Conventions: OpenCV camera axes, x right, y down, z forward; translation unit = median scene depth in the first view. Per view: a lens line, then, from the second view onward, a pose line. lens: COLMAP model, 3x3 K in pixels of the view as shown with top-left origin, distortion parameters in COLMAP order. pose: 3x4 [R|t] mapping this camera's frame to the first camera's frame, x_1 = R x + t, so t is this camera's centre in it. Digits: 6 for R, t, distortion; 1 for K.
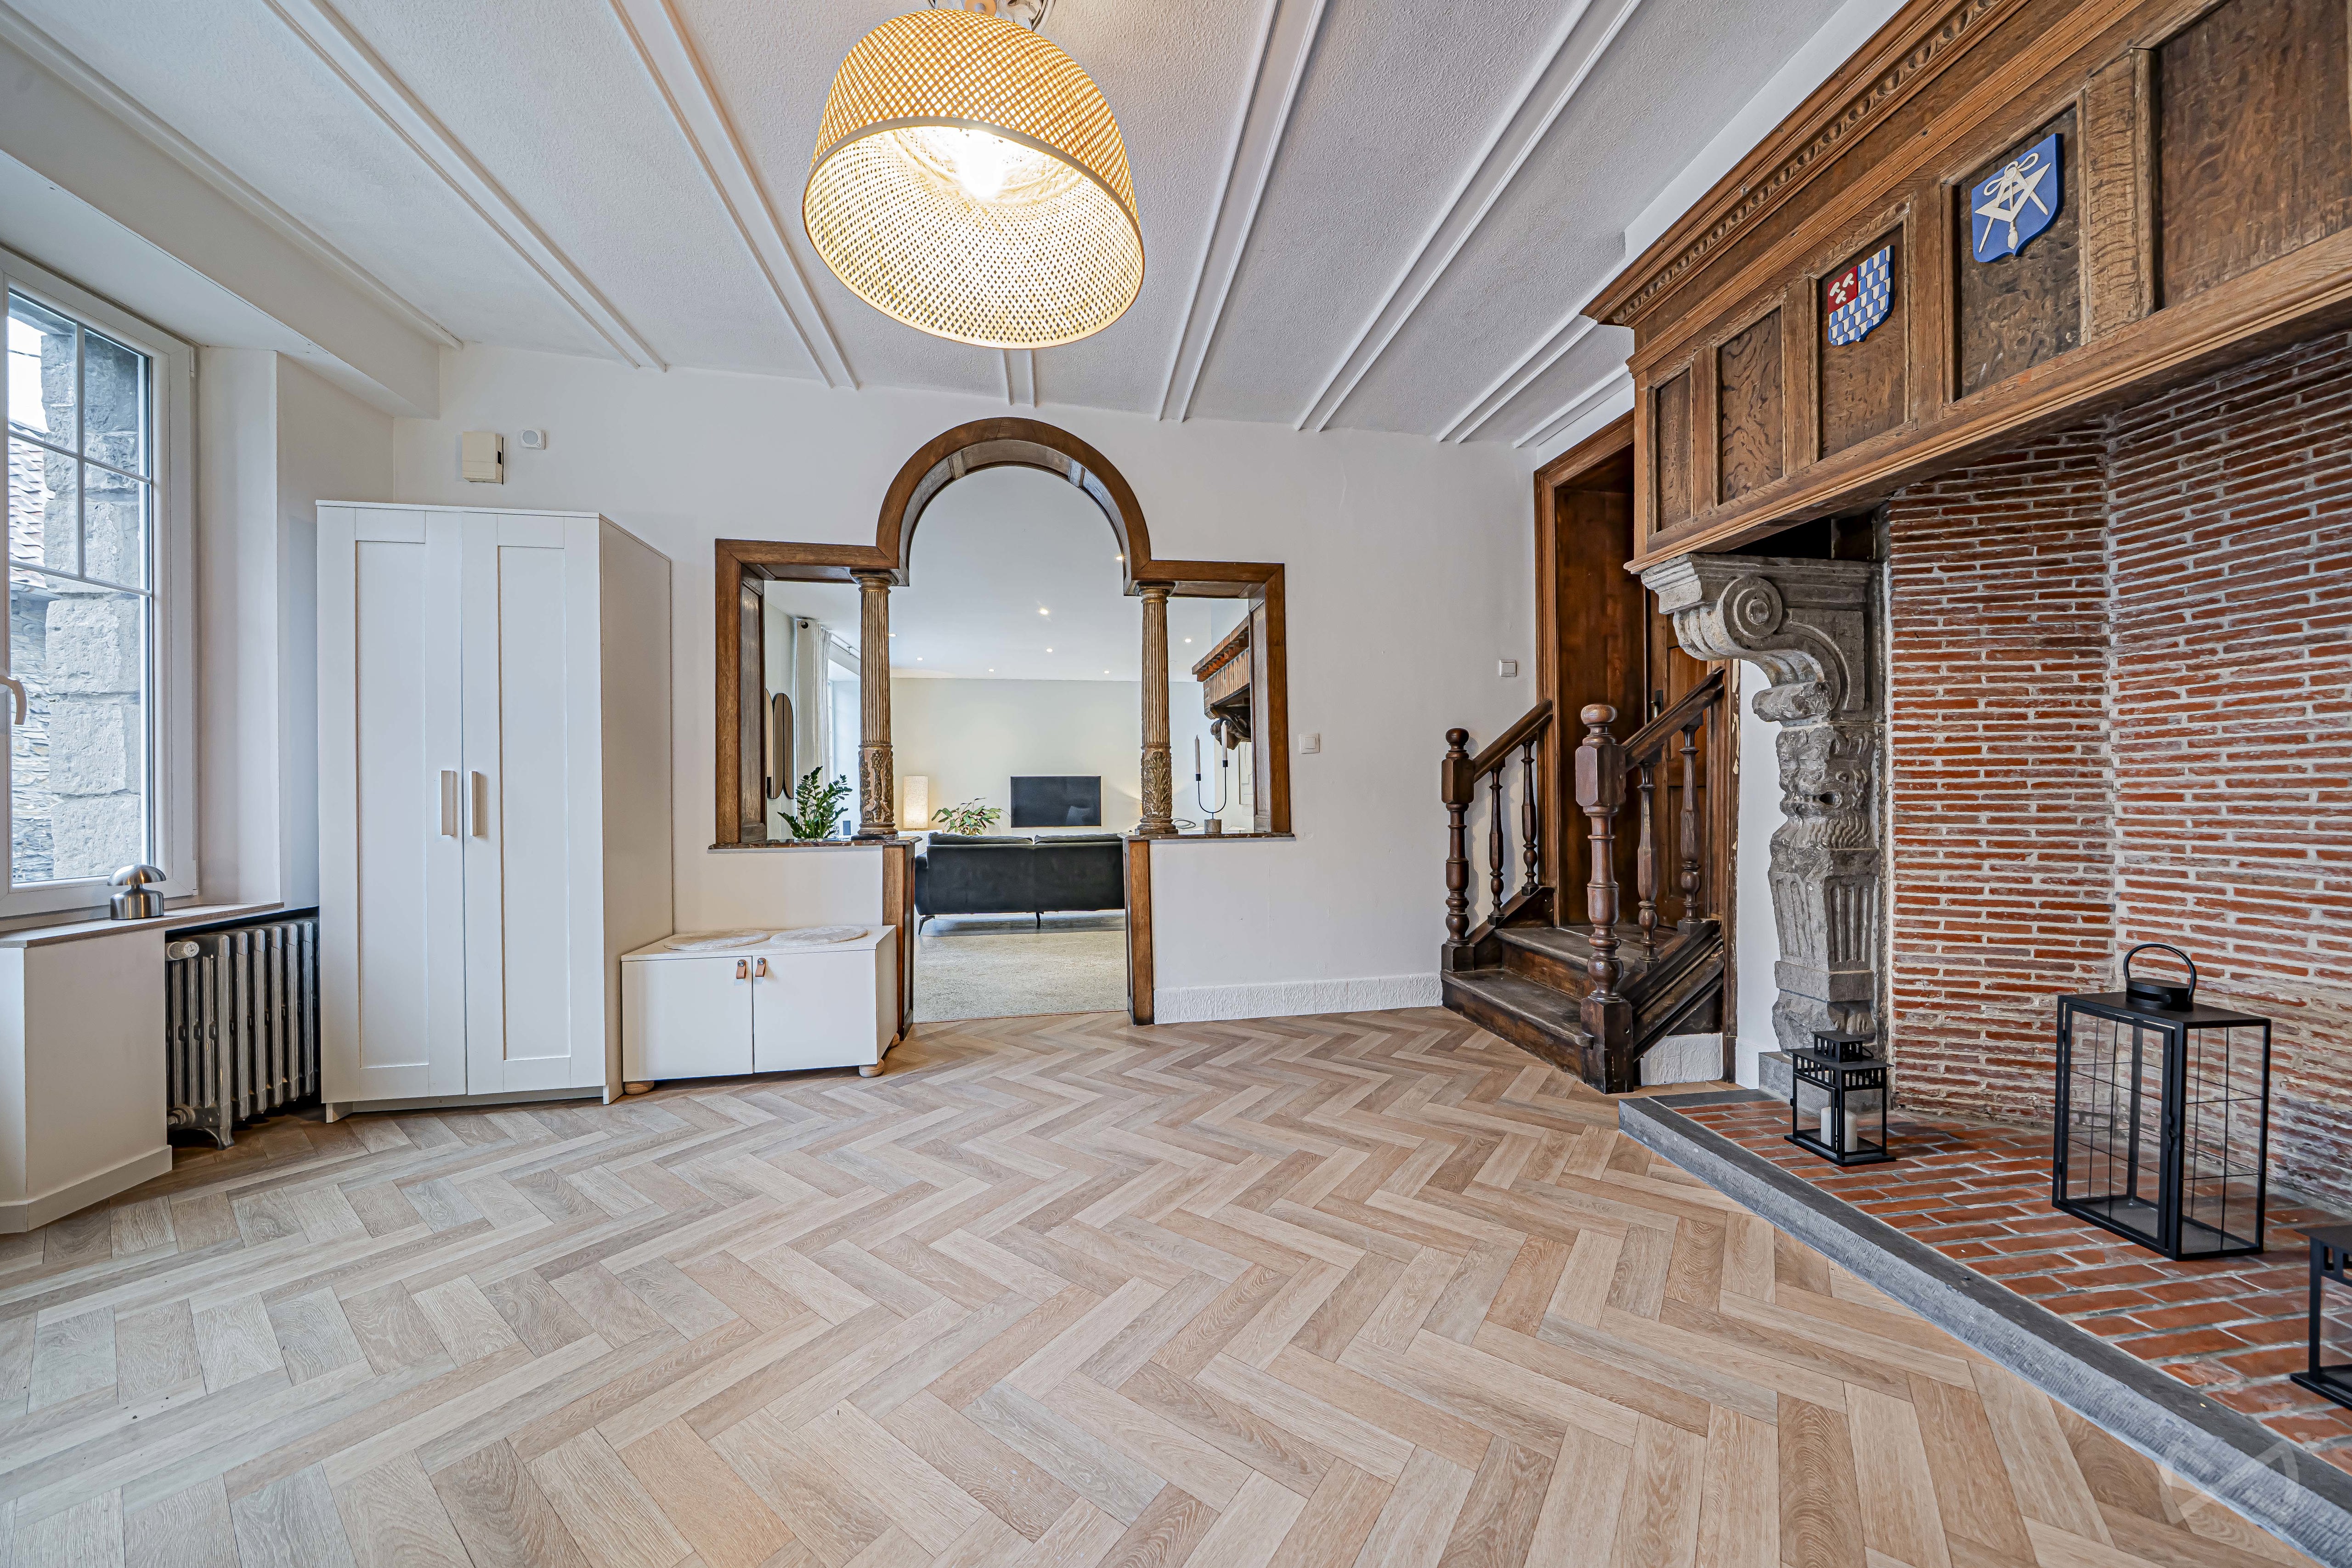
lens RADIAL K [[791.9, 0, 1176.0], [0, 791.9, 784.0], [0, 0, 1]] dist [-0.000068, -0.000004]
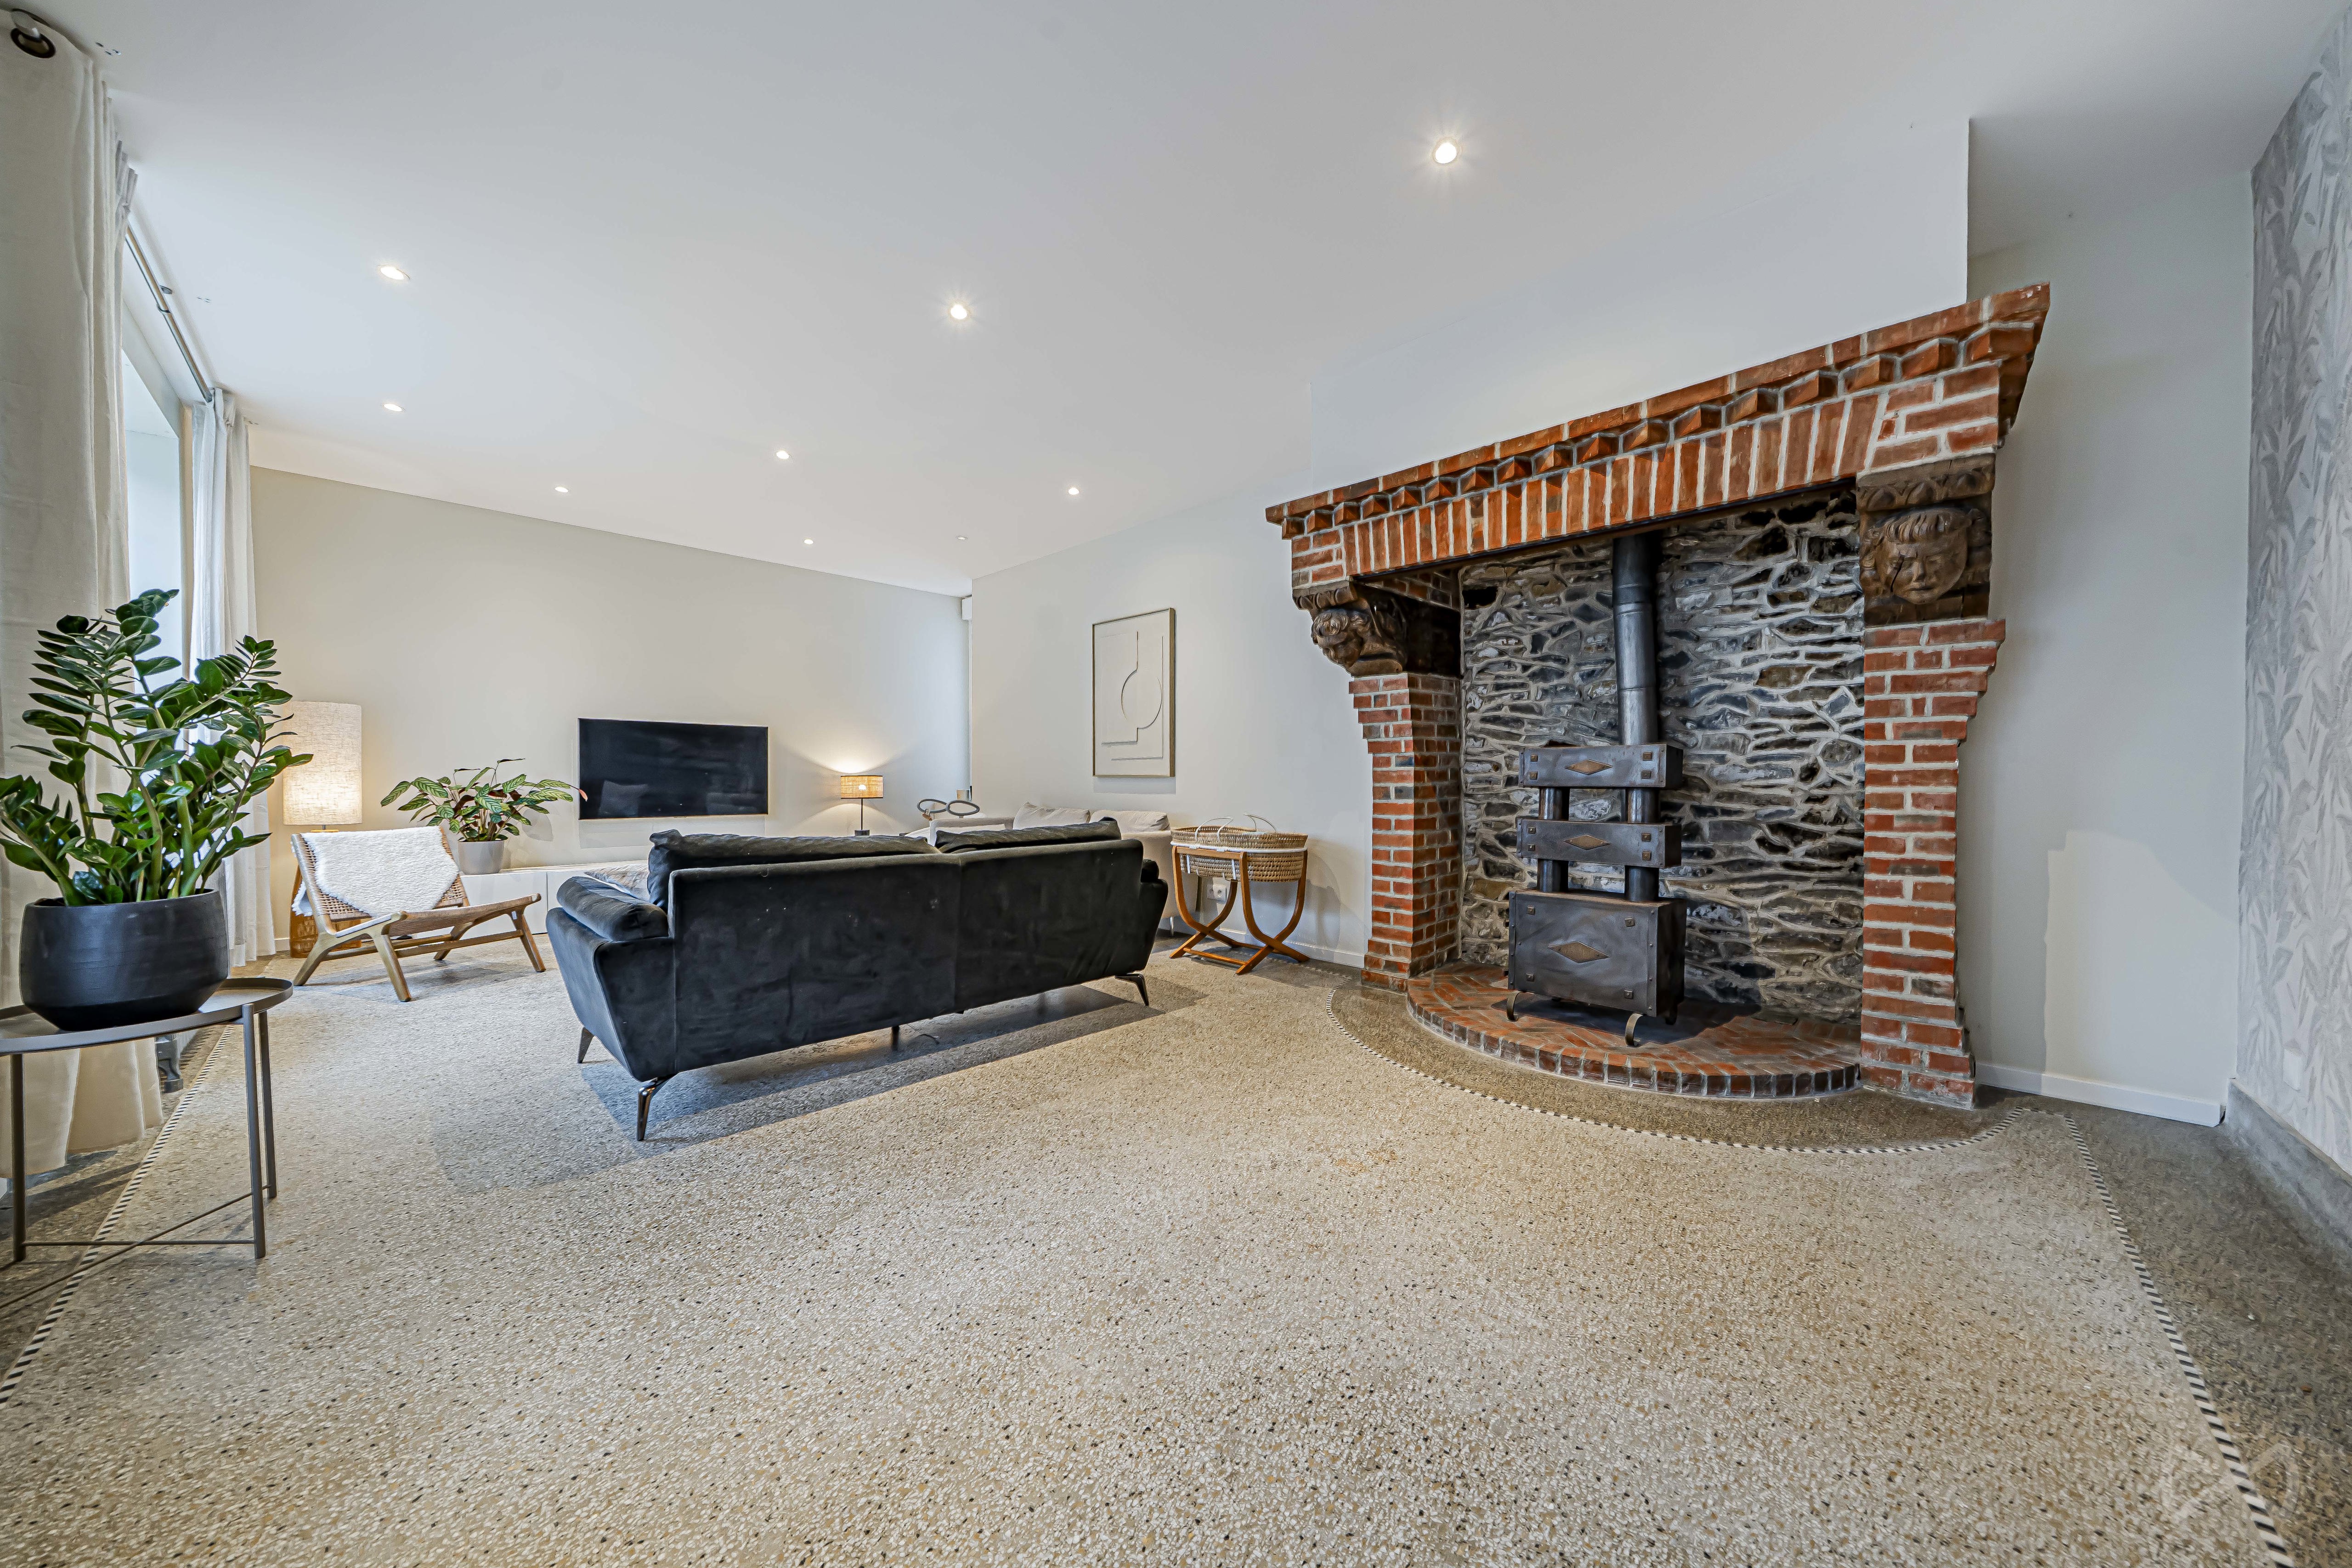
lens RADIAL K [[791.9, 0, 1176.0], [0, 791.9, 784.0], [0, 0, 1]] dist [-0.000068, -0.000004]
pose [[0.801710, 0.007353, 0.597668, -0.256589], [-0.022792, 0.999573, 0.018277, 0.017391], [-0.597278, -0.028275, 0.801535, 0.479782]]
